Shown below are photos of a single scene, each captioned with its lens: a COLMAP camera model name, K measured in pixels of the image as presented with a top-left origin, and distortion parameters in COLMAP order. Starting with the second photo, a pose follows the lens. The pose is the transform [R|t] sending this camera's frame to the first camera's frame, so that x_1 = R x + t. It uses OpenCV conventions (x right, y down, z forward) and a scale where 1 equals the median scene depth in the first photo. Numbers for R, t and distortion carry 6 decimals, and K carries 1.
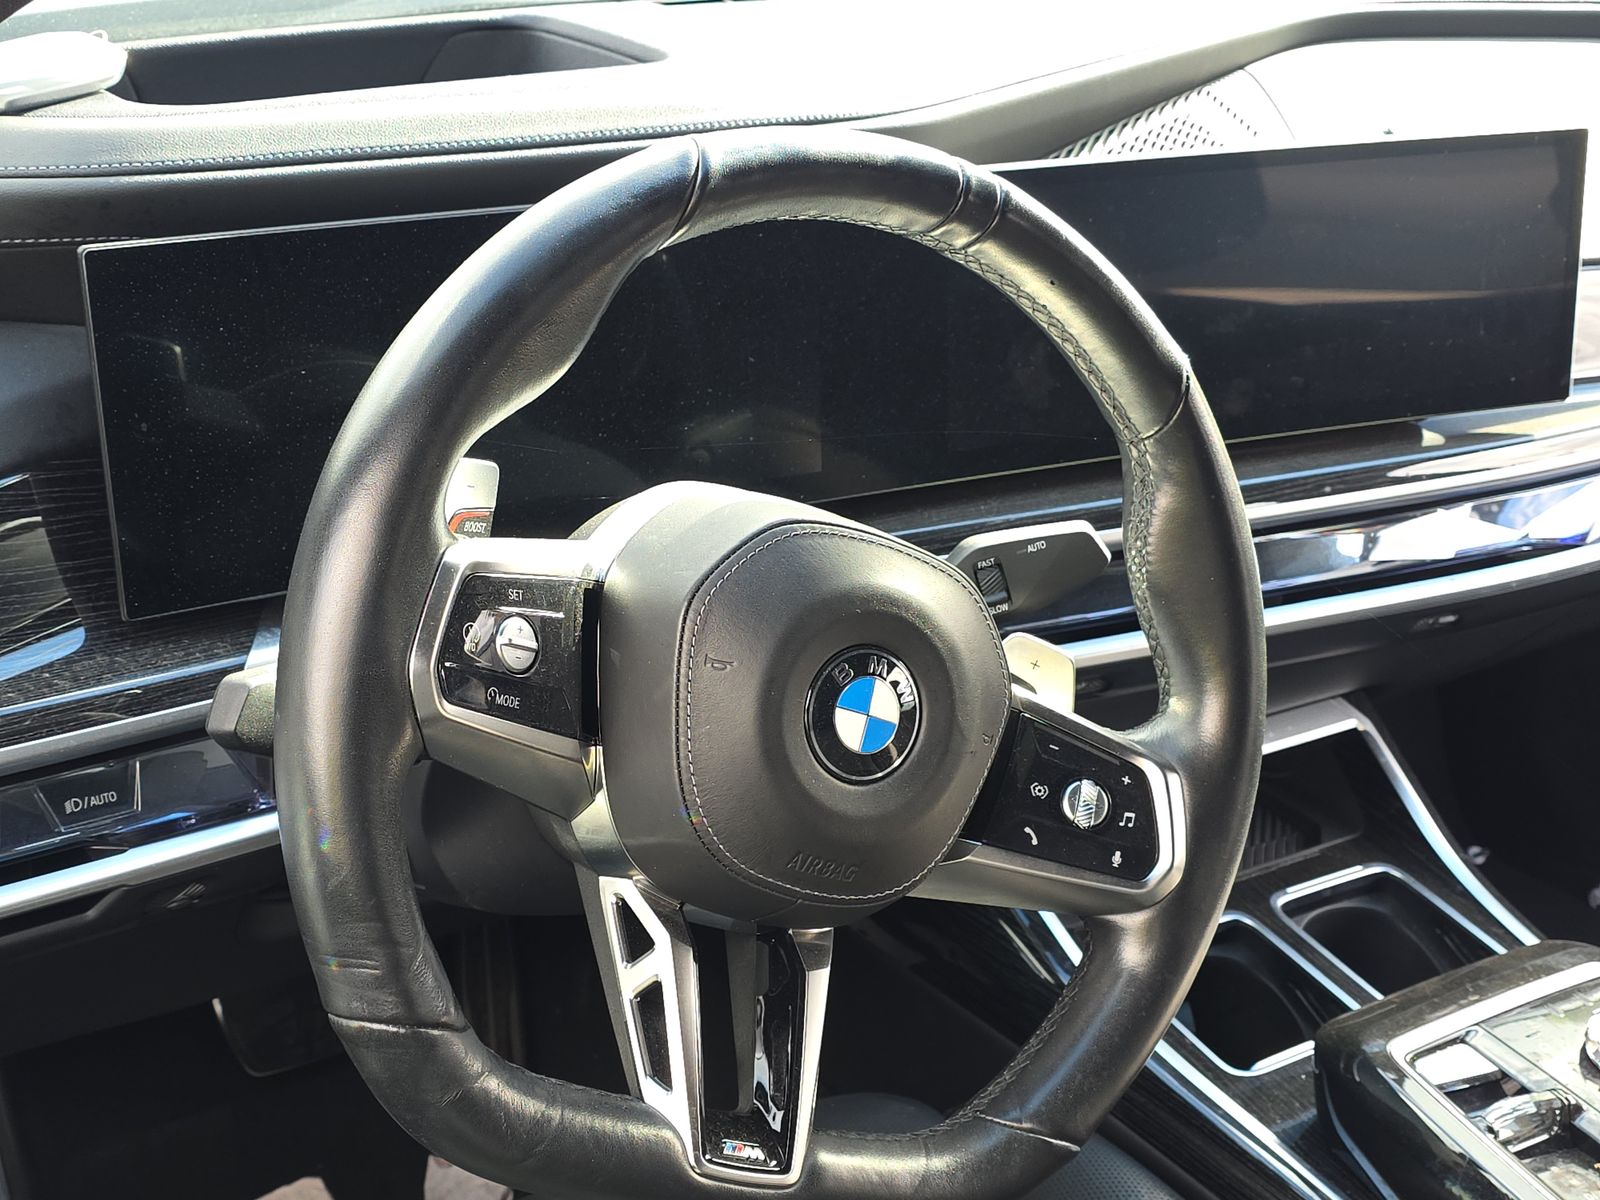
lens RADIAL K [[2206.3, 0, 802.8], [0, 2206.3, 593.1], [0, 0, 1]] dist [0.026637, 0.000000]
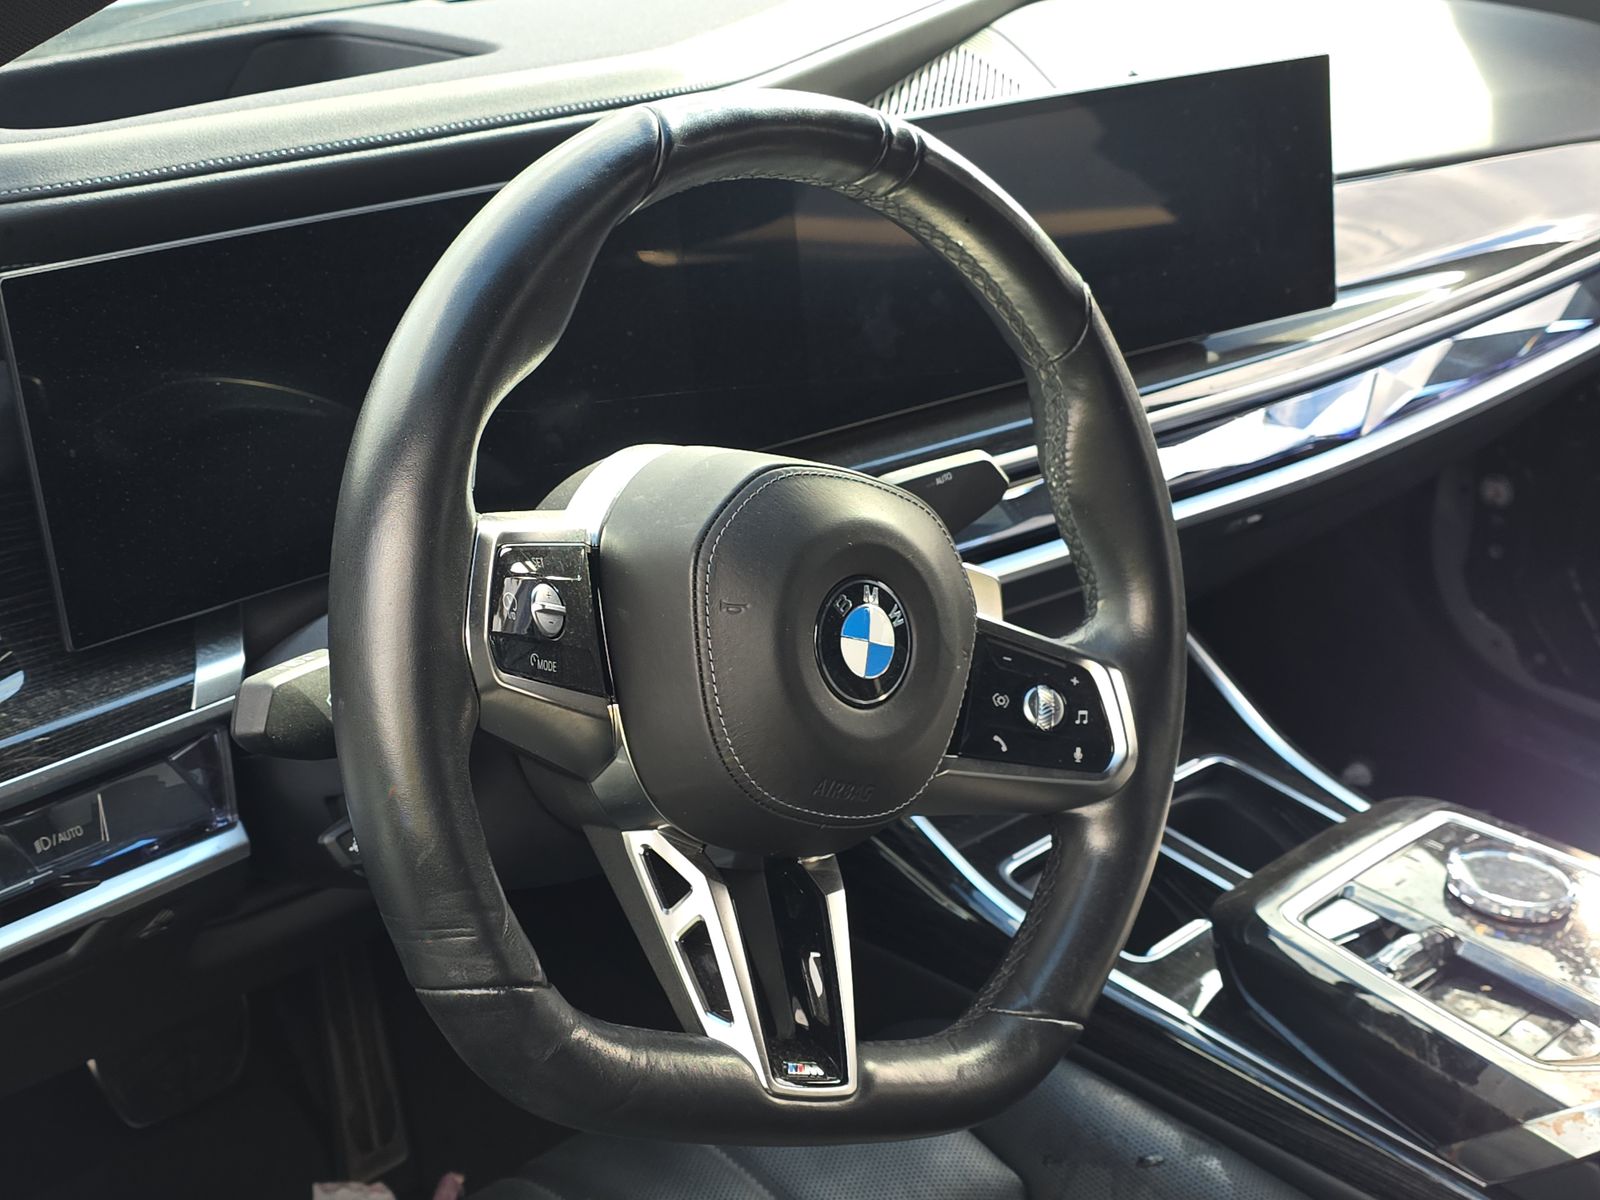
lens RADIAL K [[2206.3, 0, 794.1], [0, 2206.3, 605.4], [0, 0, 1]] dist [0.026637, 0.000000]
pose [[0.978217, -0.119975, 0.169404, -0.164904], [0.119605, 0.992744, 0.012424, 0.019186], [-0.169665, 0.008108, 0.985468, -0.027426]]
